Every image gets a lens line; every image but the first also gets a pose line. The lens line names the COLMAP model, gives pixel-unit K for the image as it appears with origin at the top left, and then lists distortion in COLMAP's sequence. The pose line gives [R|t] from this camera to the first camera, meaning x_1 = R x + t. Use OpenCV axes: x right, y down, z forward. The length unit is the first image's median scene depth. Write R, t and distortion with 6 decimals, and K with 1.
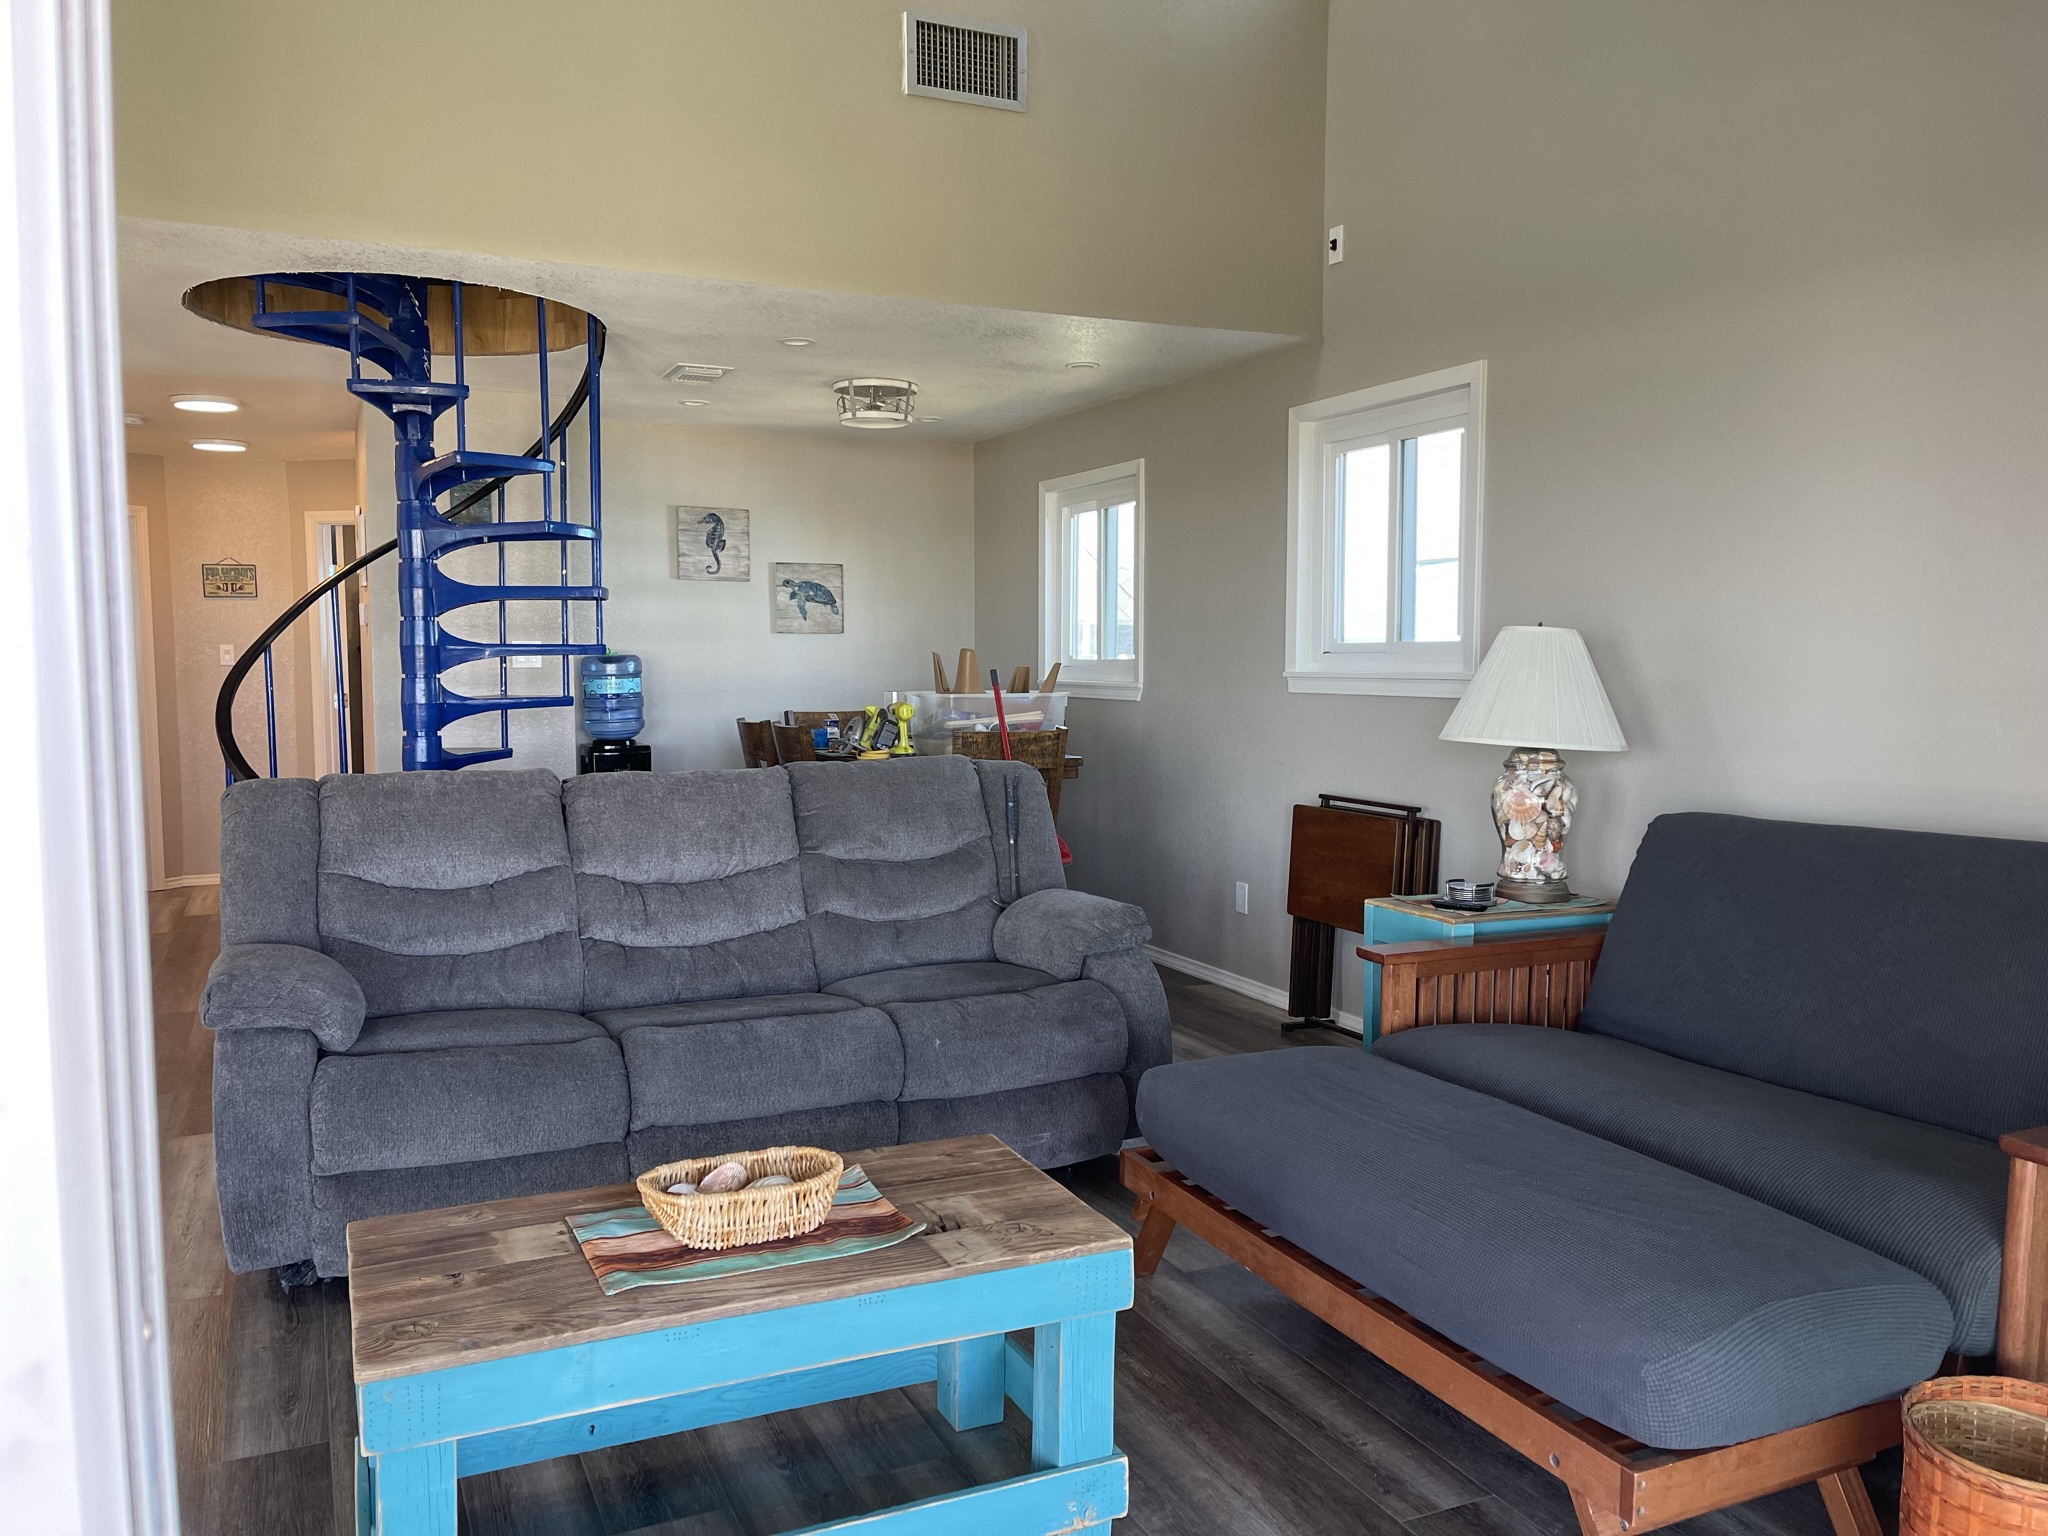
lens RADIAL K [[1537.2, 0, 1024.0], [0, 1537.2, 768.0], [0, 0, 1]] dist [0.037989, -0.071209]
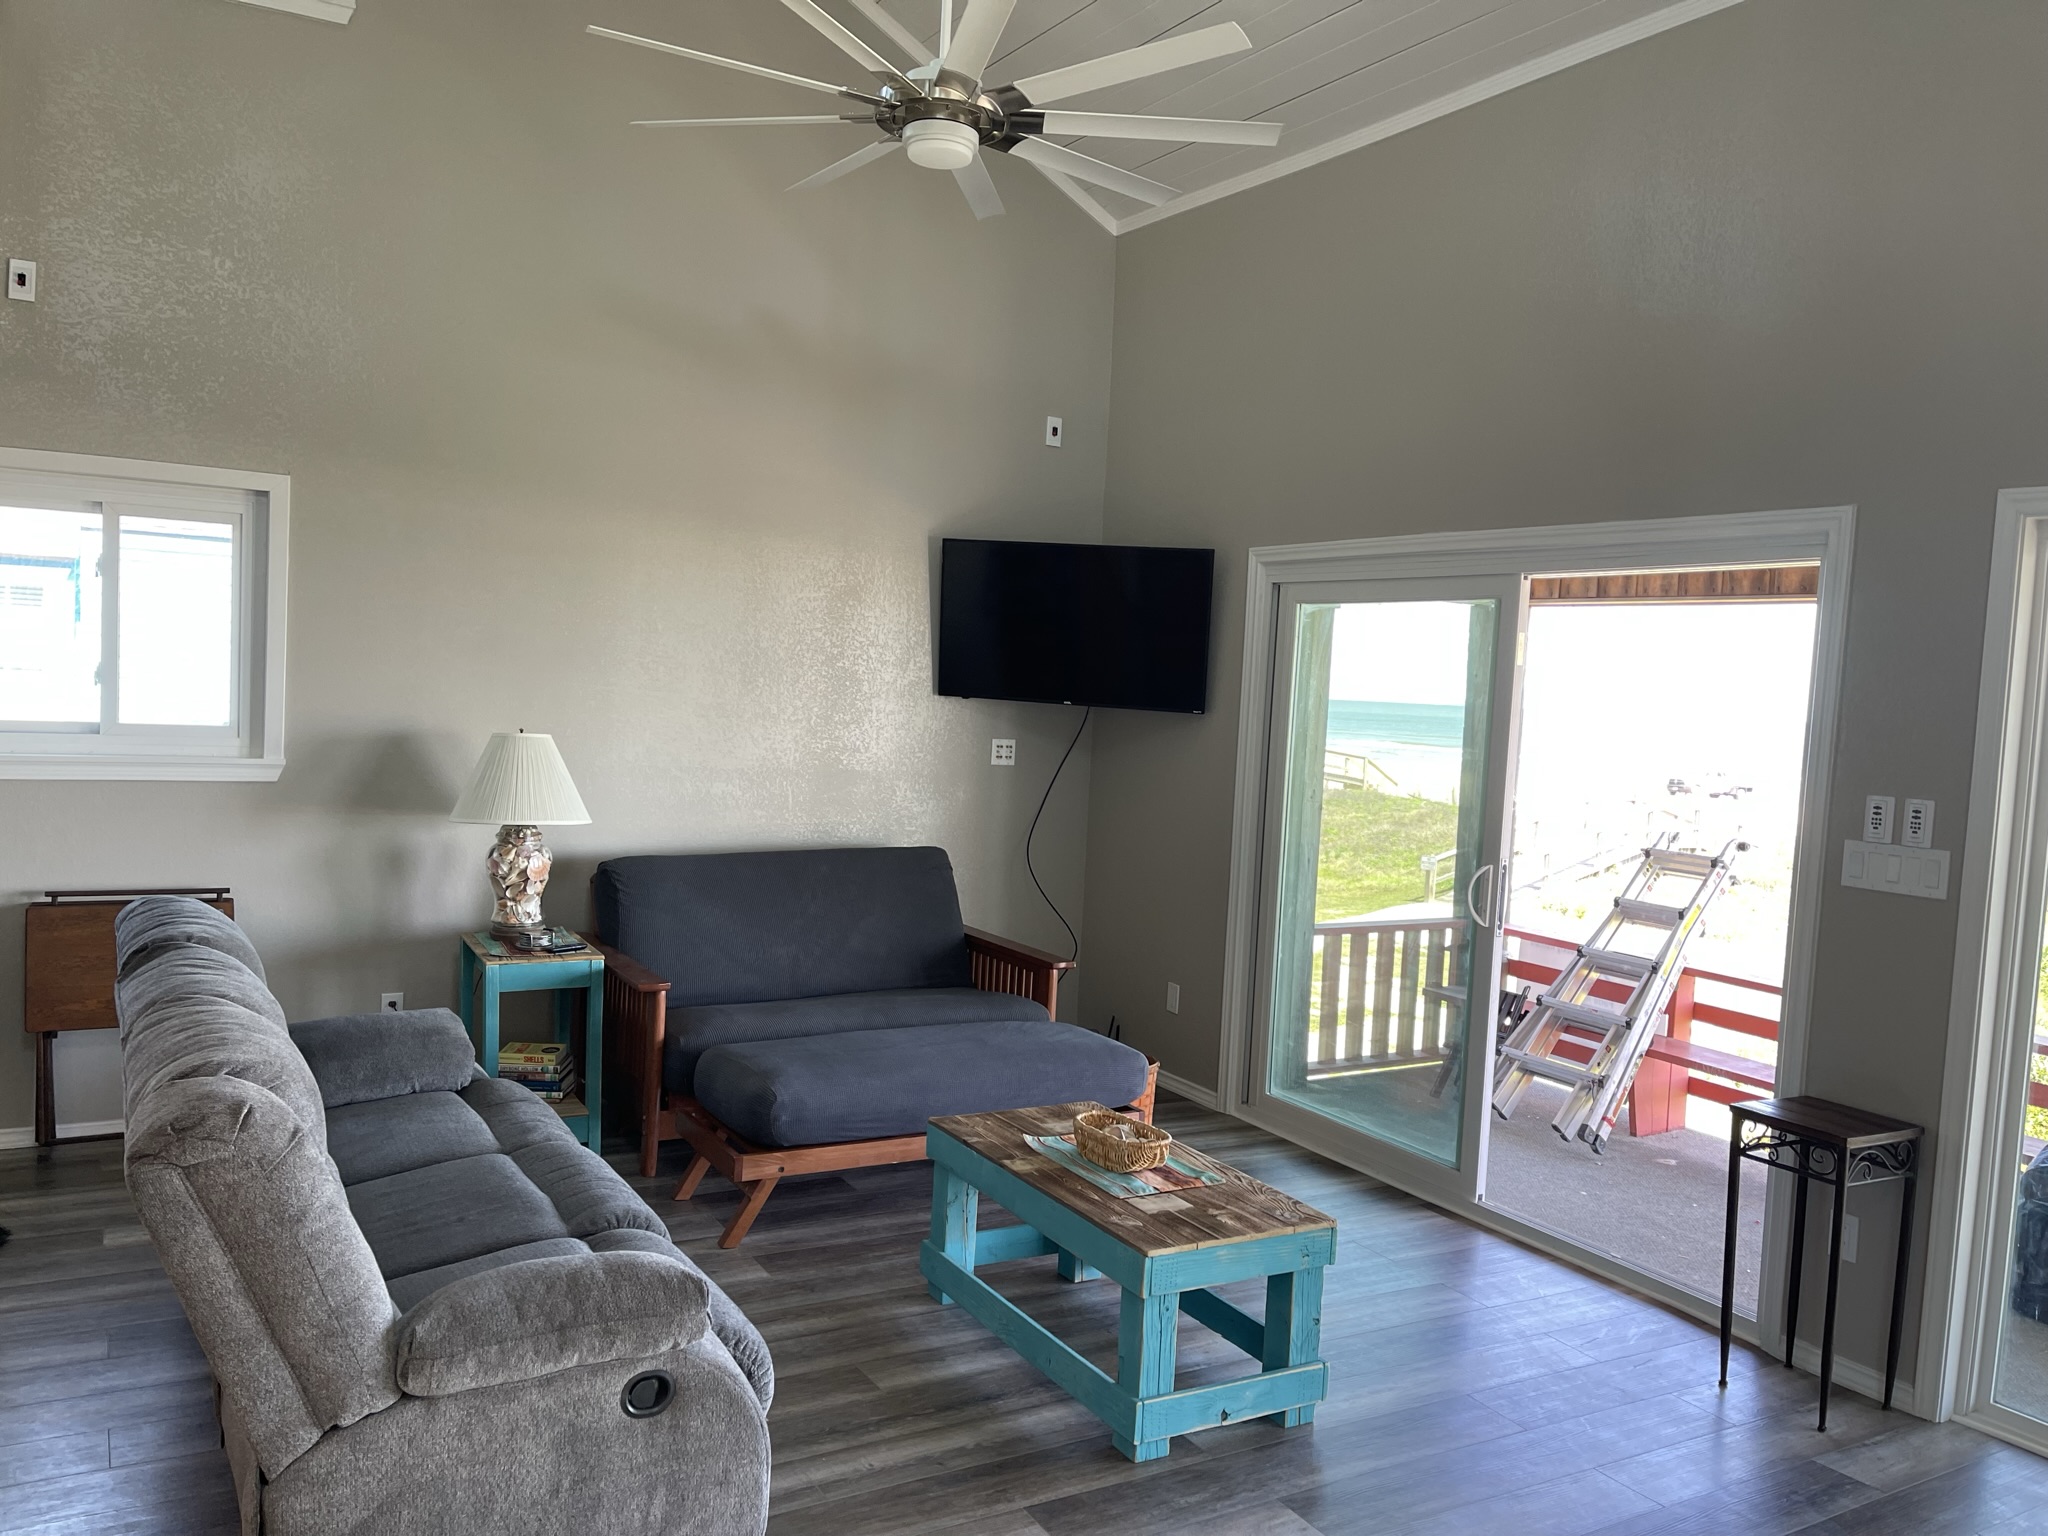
lens RADIAL K [[1537.2, 0, 1024.0], [0, 1537.2, 768.0], [0, 0, 1]] dist [0.037989, -0.071209]
pose [[-0.096669, -0.064087, 0.993251, -1.166762], [0.020875, 0.997575, 0.066397, -0.159959], [-0.995098, 0.027153, -0.095097, 0.796182]]
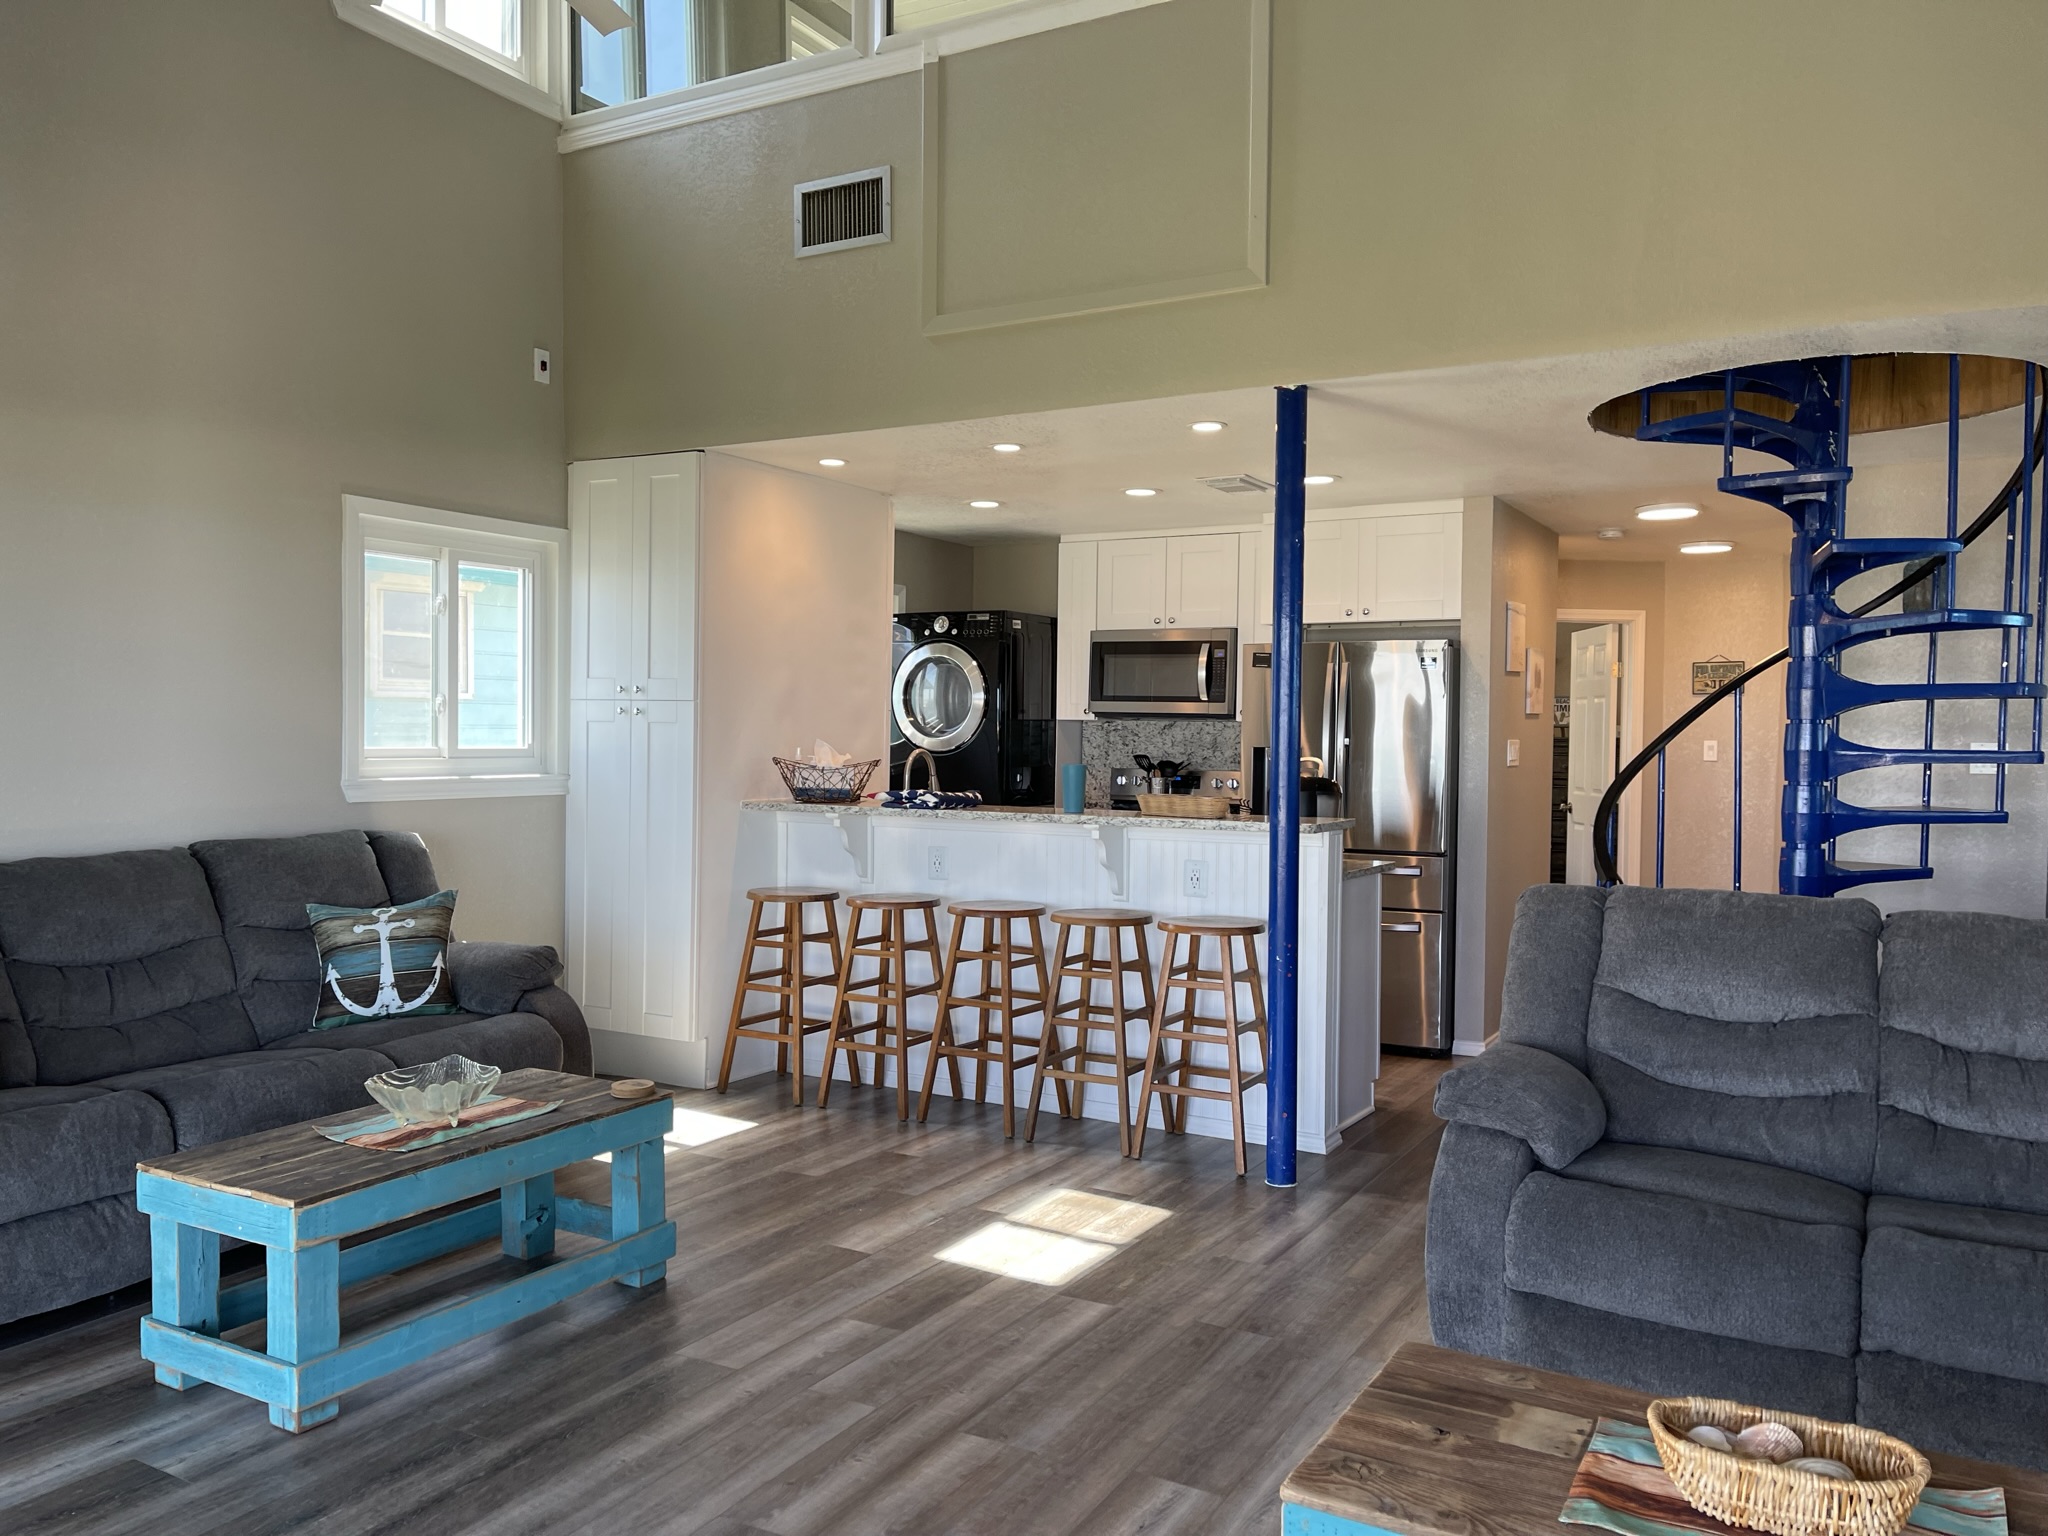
lens RADIAL K [[1537.2, 0, 1024.0], [0, 1537.2, 768.0], [0, 0, 1]] dist [0.037989, -0.071209]
pose [[0.558493, 0.025348, -0.829122, 0.157685], [-0.070790, 0.997343, -0.017194, -0.027196], [0.826483, 0.068296, 0.558804, 0.131732]]
